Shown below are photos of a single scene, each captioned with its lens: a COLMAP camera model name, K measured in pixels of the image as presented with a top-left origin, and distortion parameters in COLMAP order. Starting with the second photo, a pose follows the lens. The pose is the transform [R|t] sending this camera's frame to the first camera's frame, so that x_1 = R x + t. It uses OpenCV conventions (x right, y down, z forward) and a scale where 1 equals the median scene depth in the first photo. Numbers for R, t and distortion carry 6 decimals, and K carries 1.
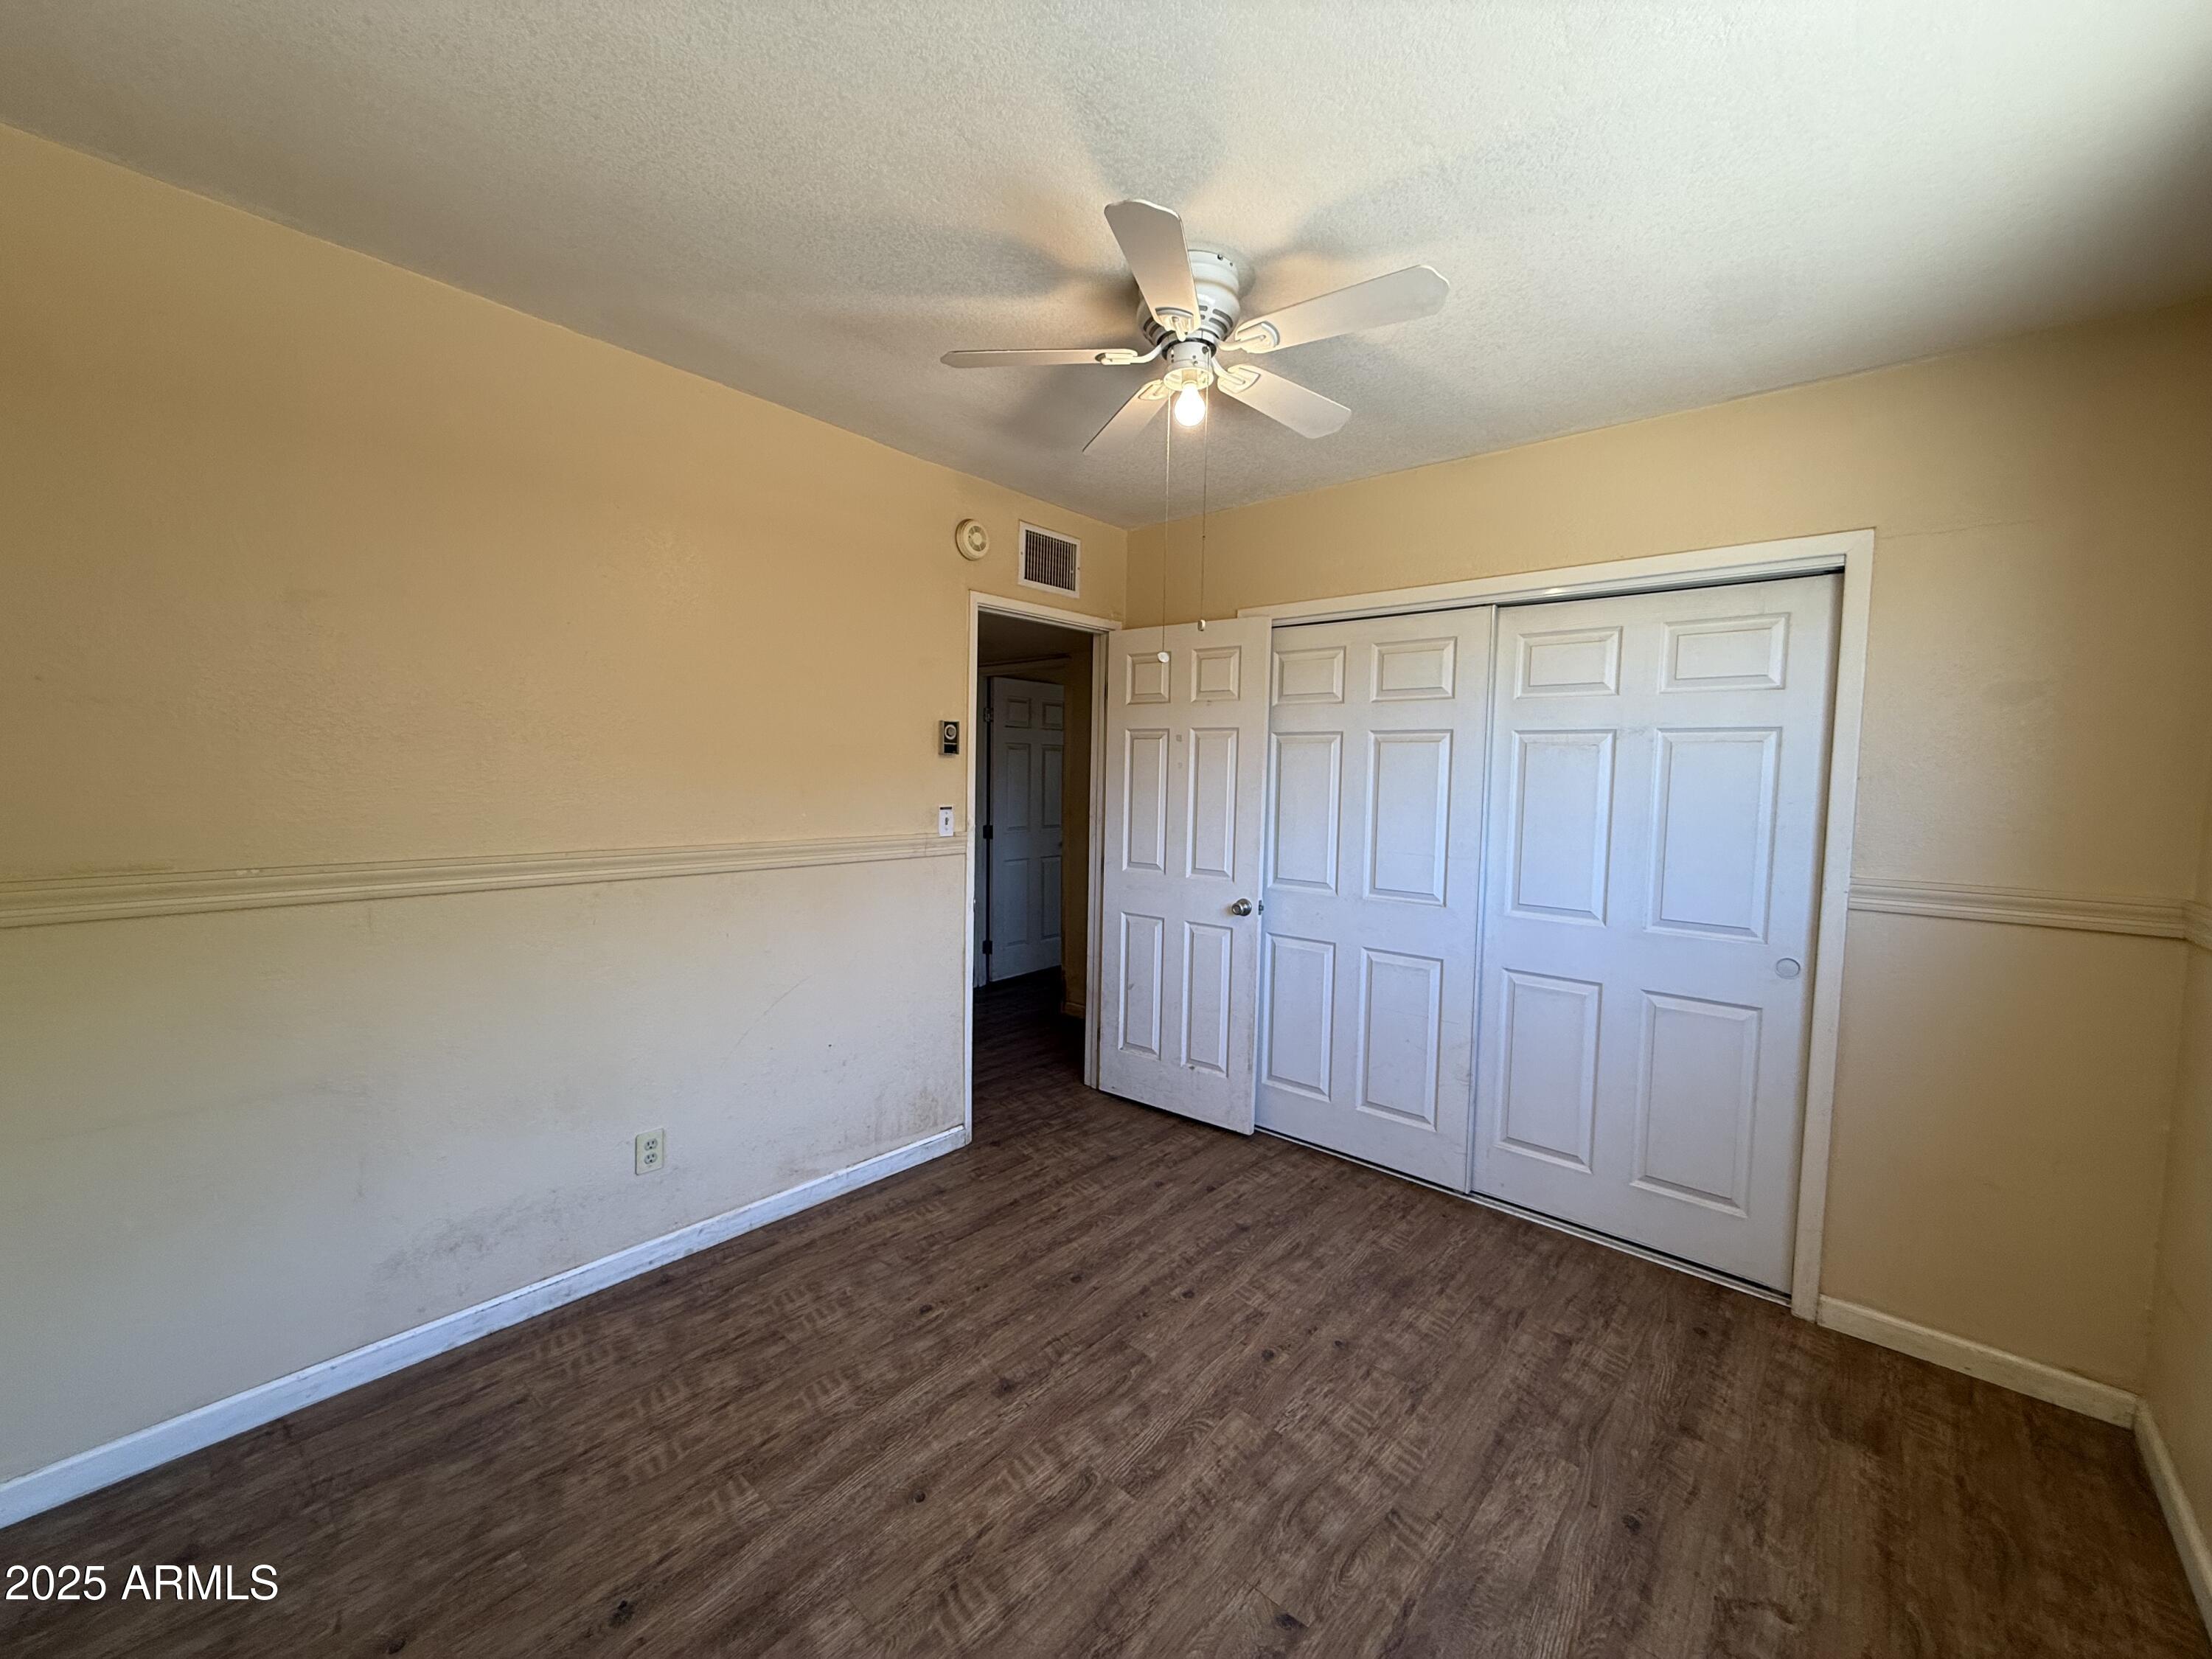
lens RADIAL K [[882.8, 0, 1106.1], [0, 882.8, 830.8], [0, 0, 1]] dist [-0.001311, -0.000153]
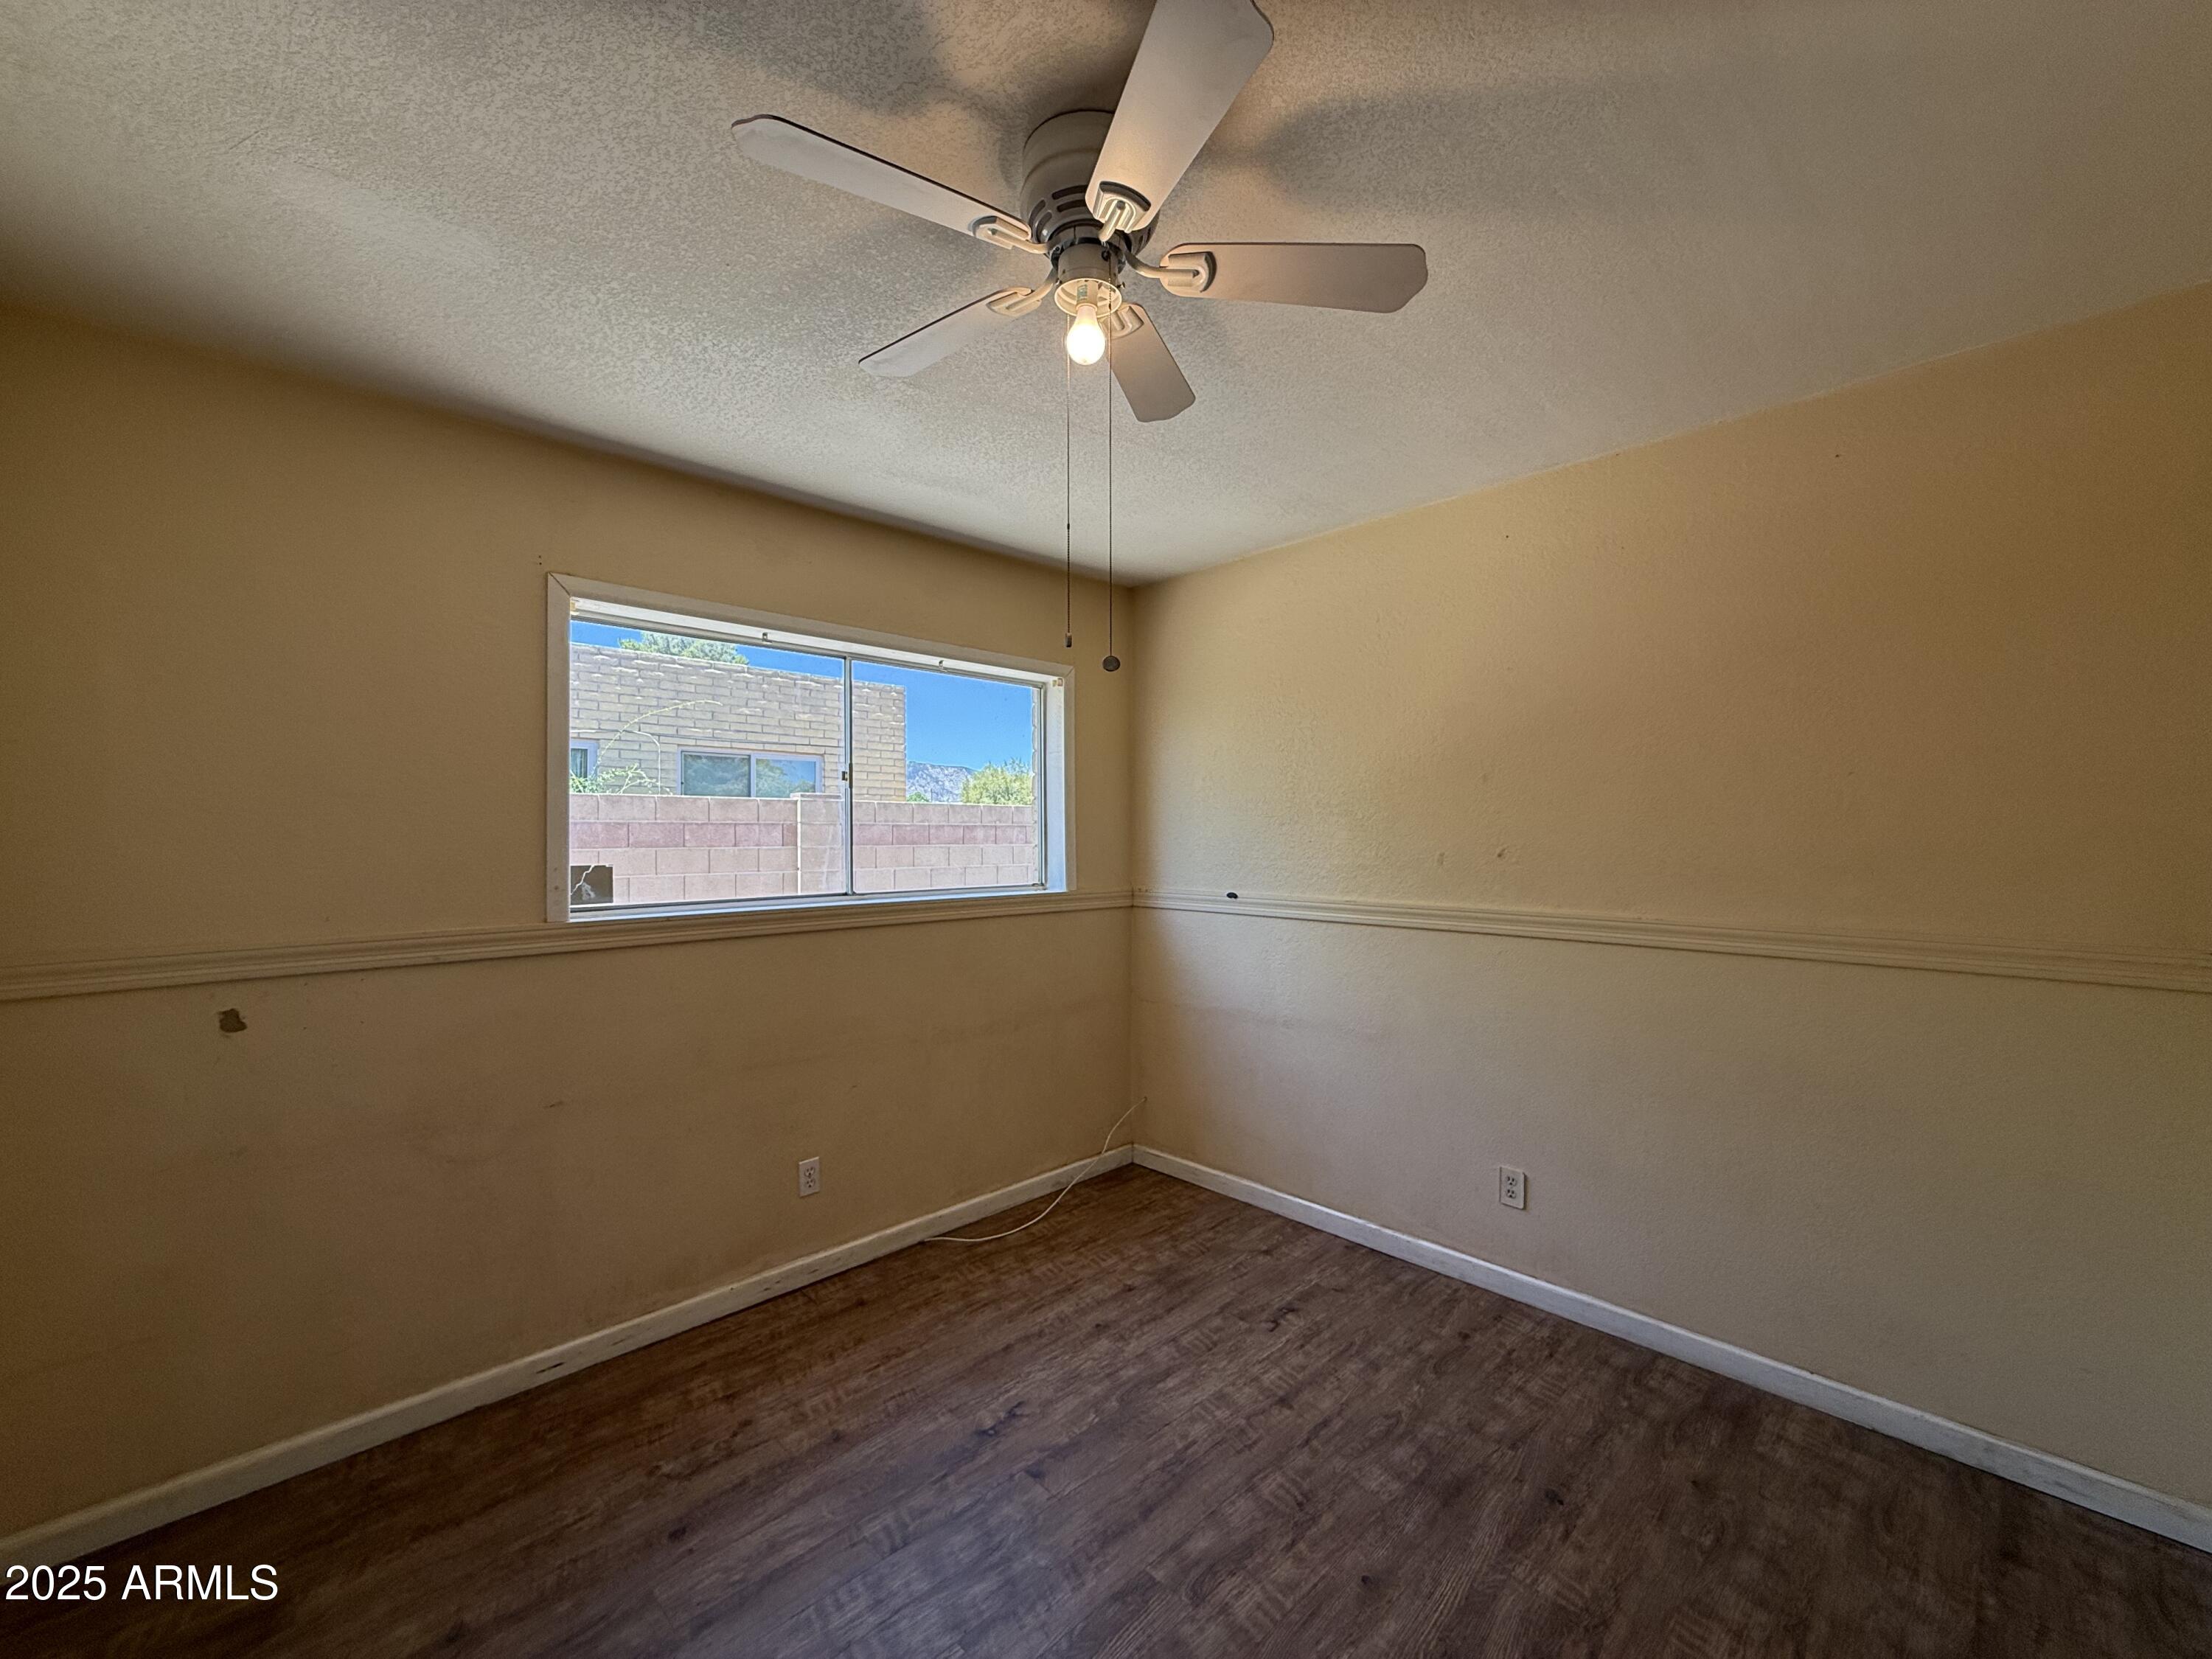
lens RADIAL K [[882.8, 0, 1105.7], [0, 882.8, 832.7], [0, 0, 1]] dist [-0.001311, -0.000153]
pose [[-0.997151, -0.016040, 0.073711, 0.019289], [-0.011496, 0.998031, 0.061668, -0.128444], [-0.074555, 0.060645, -0.995371, 1.999706]]
